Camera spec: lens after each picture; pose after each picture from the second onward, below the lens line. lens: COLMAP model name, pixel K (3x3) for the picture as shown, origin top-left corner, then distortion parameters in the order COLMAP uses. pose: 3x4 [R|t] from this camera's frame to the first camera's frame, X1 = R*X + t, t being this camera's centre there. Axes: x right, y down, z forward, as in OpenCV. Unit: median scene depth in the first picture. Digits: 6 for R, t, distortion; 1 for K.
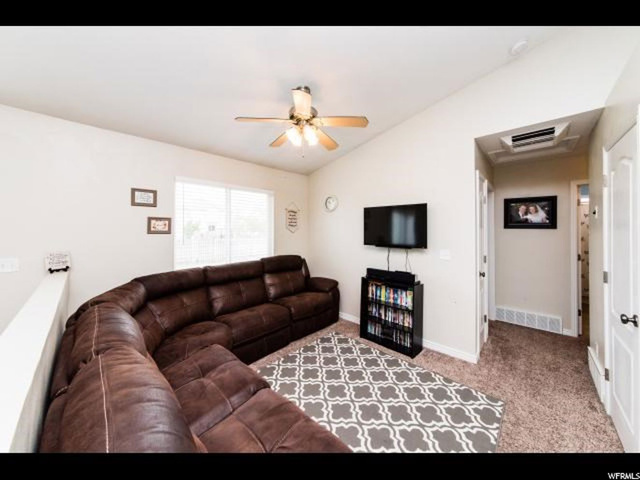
lens RADIAL K [[231.2, 0, 312.6], [0, 231.2, 228.9], [0, 0, 1]] dist [0.004375, 0.000168]
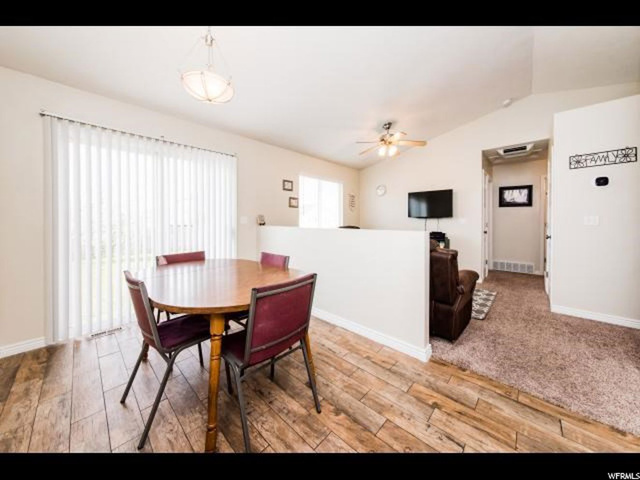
lens RADIAL K [[231.2, 0, 315.1], [0, 231.2, 223.7], [0, 0, 1]] dist [0.004375, 0.000168]
pose [[0.999774, -0.004197, 0.020846, -0.546779], [0.003908, 0.999896, 0.013871, 0.116009], [-0.020902, -0.013786, 0.999686, -0.662649]]
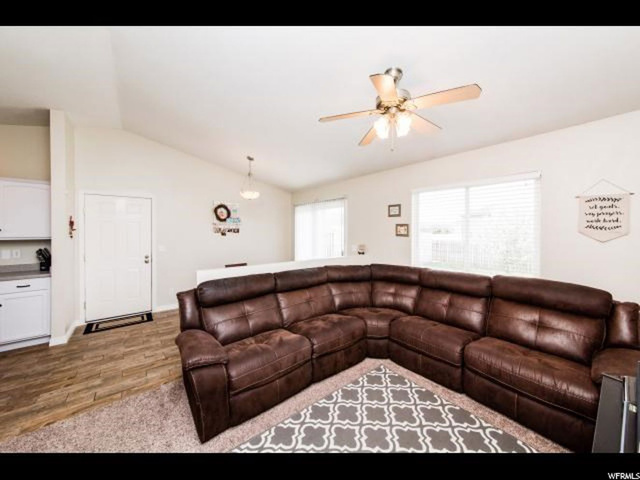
lens RADIAL K [[231.2, 0, 323.8], [0, 231.2, 229.1], [0, 0, 1]] dist [0.004375, 0.000168]
pose [[-0.112377, -0.009440, -0.993621, 0.712997], [-0.000844, 0.999955, -0.009404, -0.007574], [0.993665, -0.000218, -0.112380, 0.704650]]
